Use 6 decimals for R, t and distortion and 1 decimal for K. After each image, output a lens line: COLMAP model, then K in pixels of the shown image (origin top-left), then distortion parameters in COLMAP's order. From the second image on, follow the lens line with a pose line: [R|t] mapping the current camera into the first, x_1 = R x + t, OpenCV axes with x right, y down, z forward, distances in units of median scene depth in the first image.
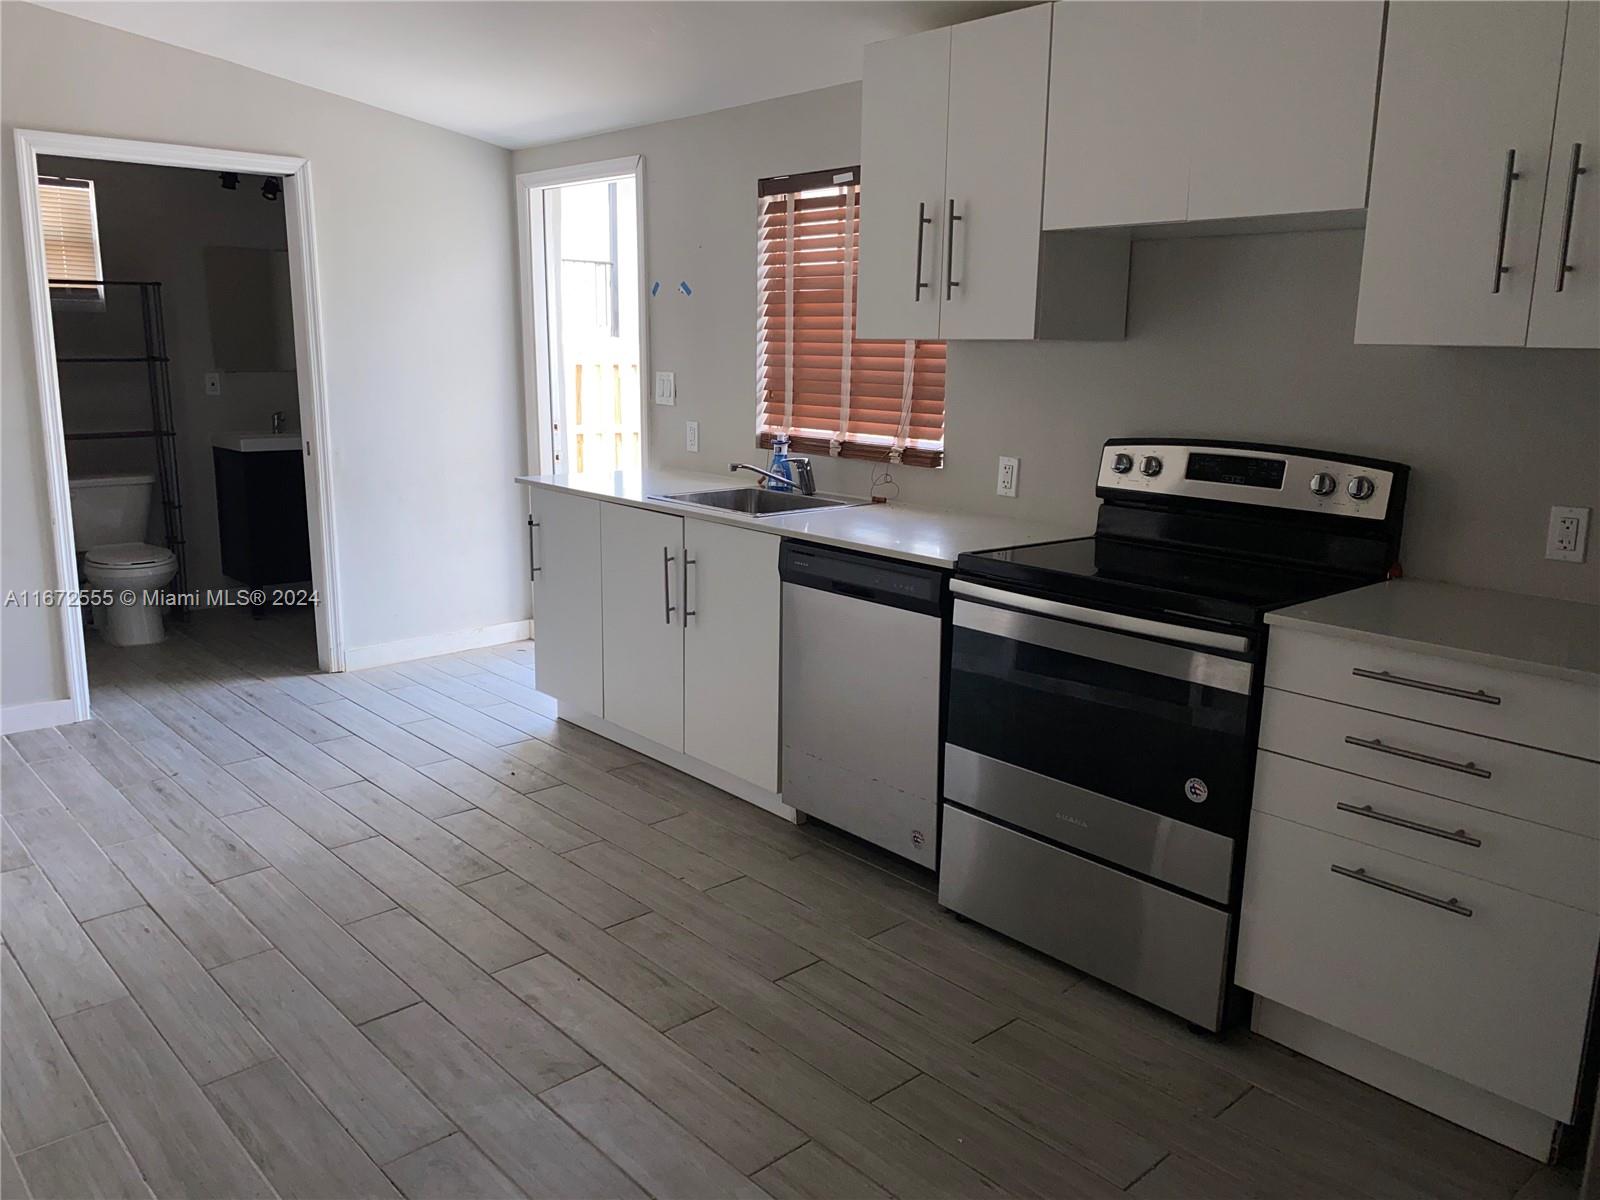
lens RADIAL K [[1226.6, 0, 799.4], [0, 1226.6, 600.0], [0, 0, 1]] dist [0.029385, -0.041092]
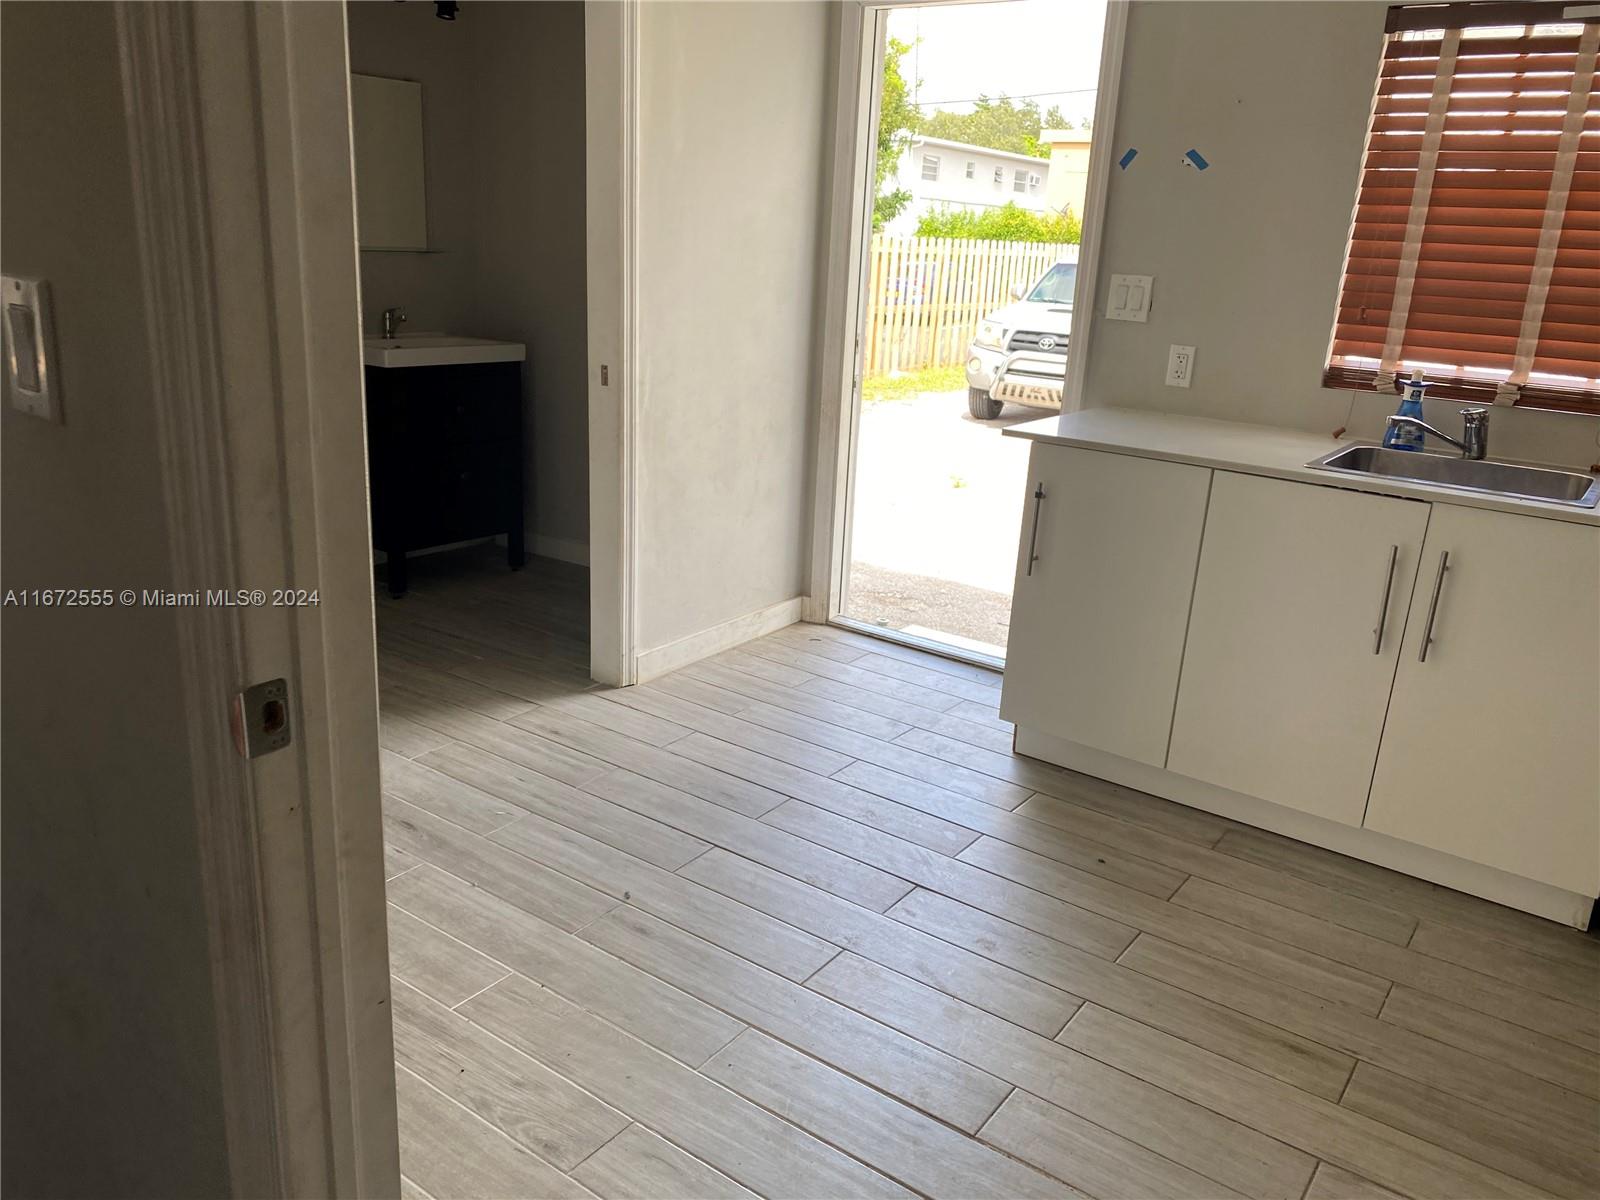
lens RADIAL K [[1279.7, 0, 798.9], [0, 1279.7, 588.1], [0, 0, 1]] dist [0.025169, -0.022352]
pose [[0.984558, -0.026575, 0.173028, -0.512085], [0.012001, 0.996331, 0.084738, -0.077732], [-0.174645, -0.081354, 0.981265, 0.311236]]
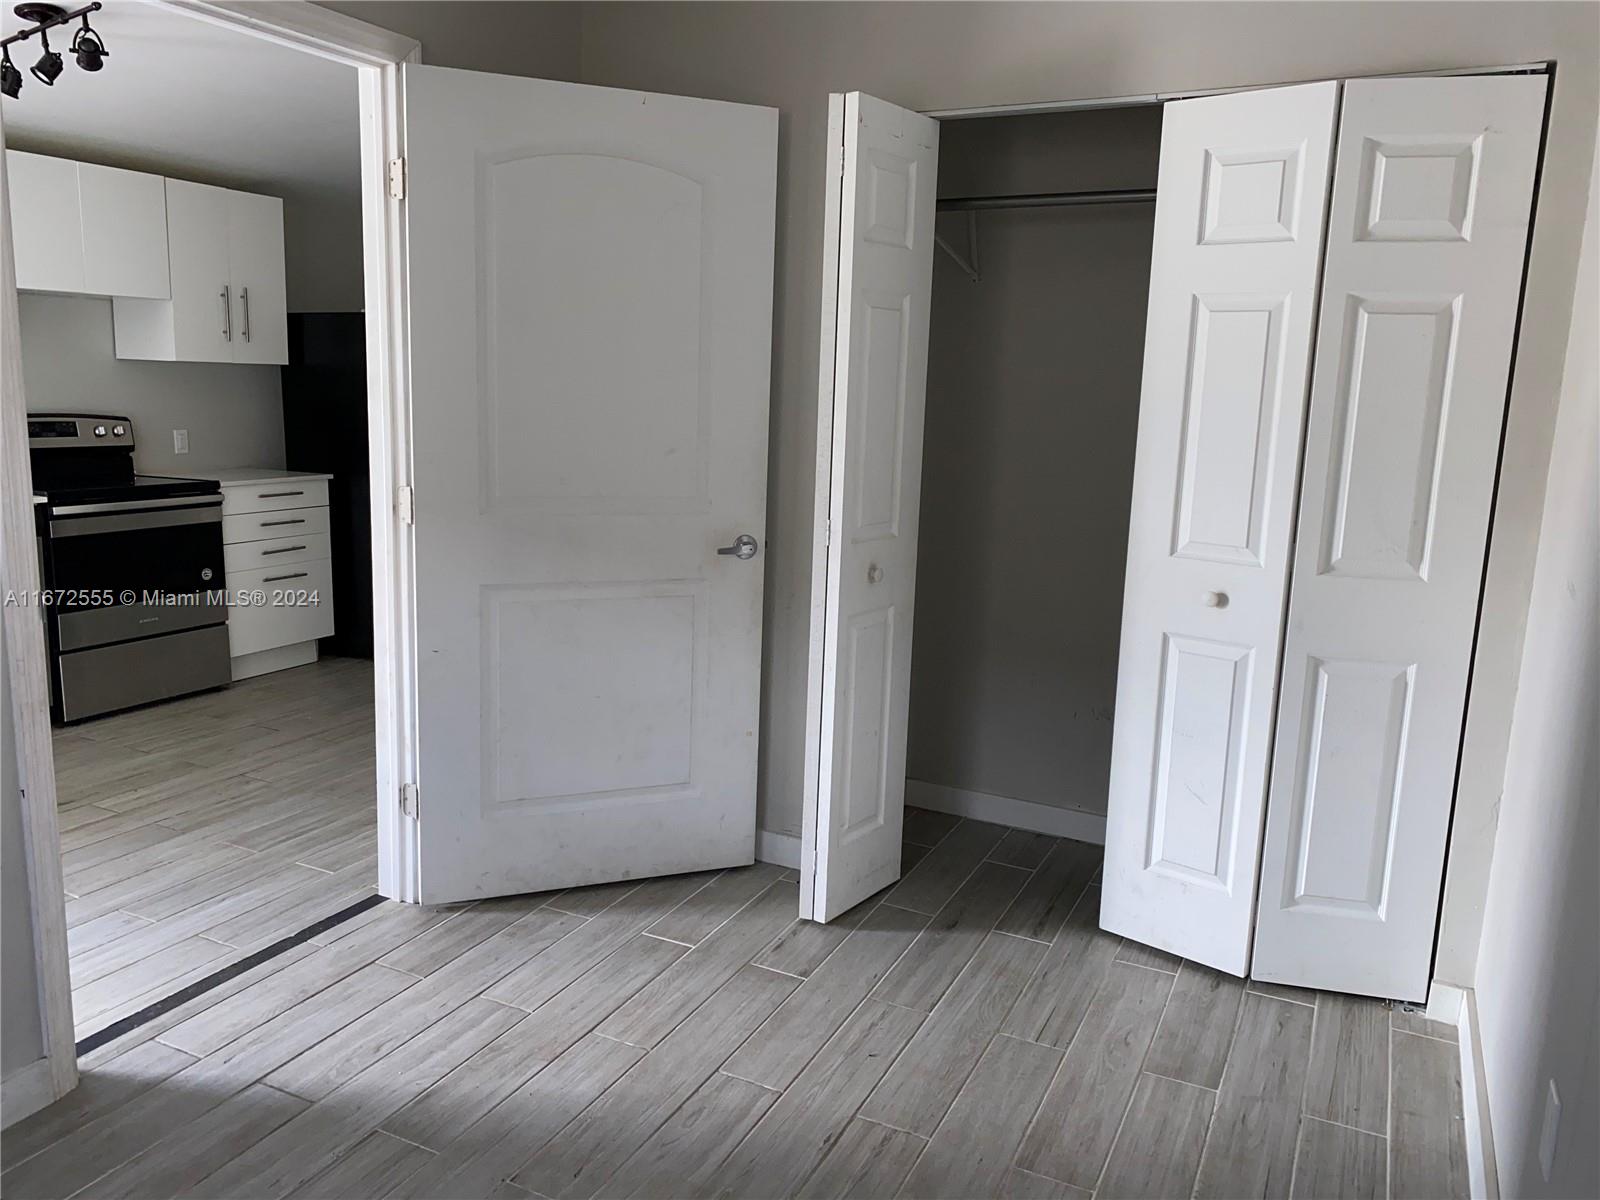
lens RADIAL K [[1226.6, 0, 796.5], [0, 1226.6, 599.8], [0, 0, 1]] dist [0.029385, -0.041092]
pose [[-0.361885, -0.187862, 0.913097, -1.196516], [0.161428, 0.952059, 0.259856, -0.113710], [-0.918140, 0.241437, -0.314210, 0.454254]]
